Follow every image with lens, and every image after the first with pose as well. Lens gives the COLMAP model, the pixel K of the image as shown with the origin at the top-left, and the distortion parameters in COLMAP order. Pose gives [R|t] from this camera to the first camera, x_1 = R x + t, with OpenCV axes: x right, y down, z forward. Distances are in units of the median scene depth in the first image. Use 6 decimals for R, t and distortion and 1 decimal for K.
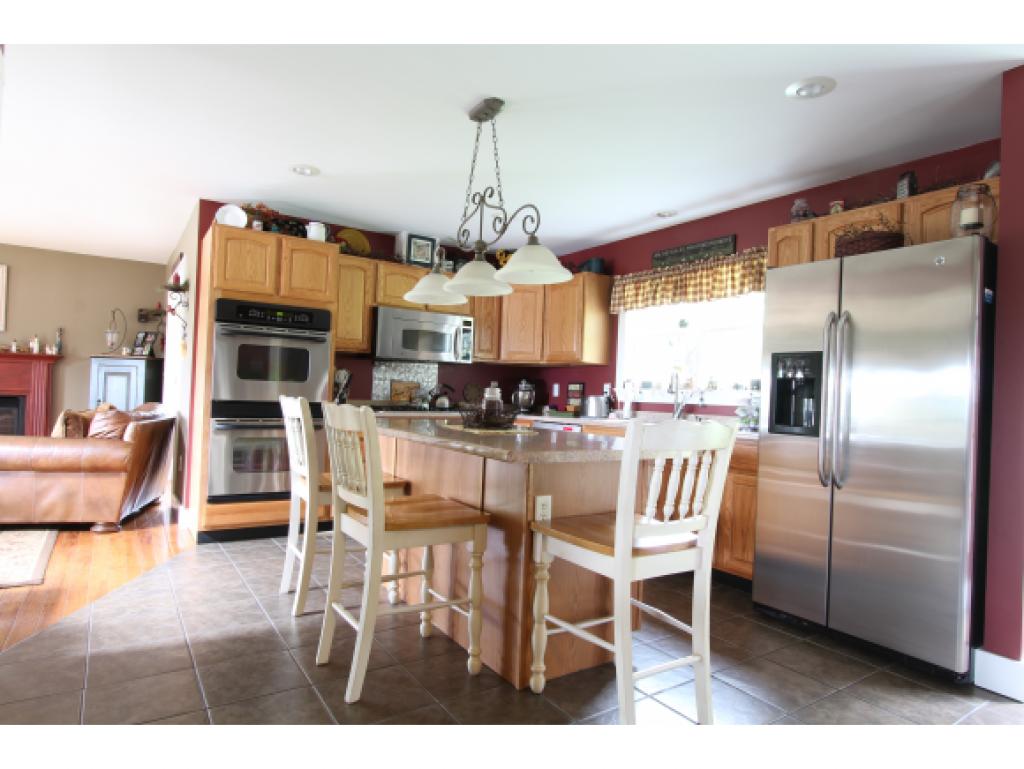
lens RADIAL K [[611.9, 0, 514.1], [0, 611.9, 393.3], [0, 0, 1]] dist [-0.004358, -0.000230]
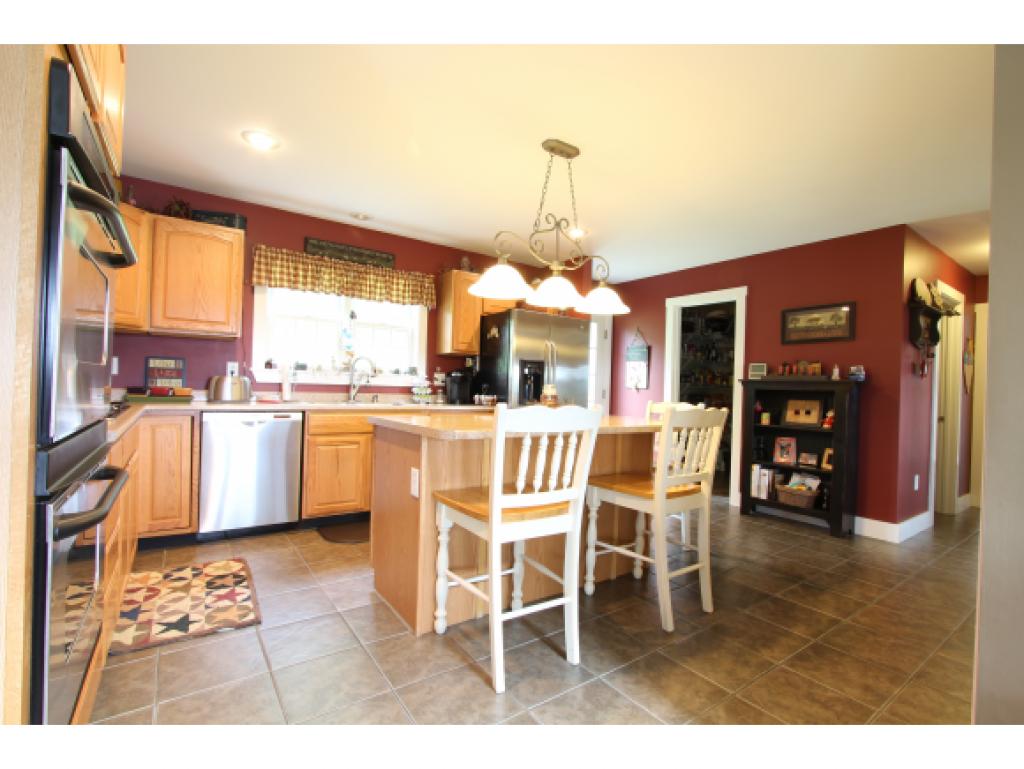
lens RADIAL K [[480.9, 0, 513.3], [0, 480.9, 388.3], [0, 0, 1]] dist [-0.001164, 0.000064]
pose [[0.008131, -0.043094, 0.999038, -0.631623], [-0.044504, 0.998065, 0.043414, -0.030868], [-0.998976, -0.044814, 0.006197, 0.696580]]
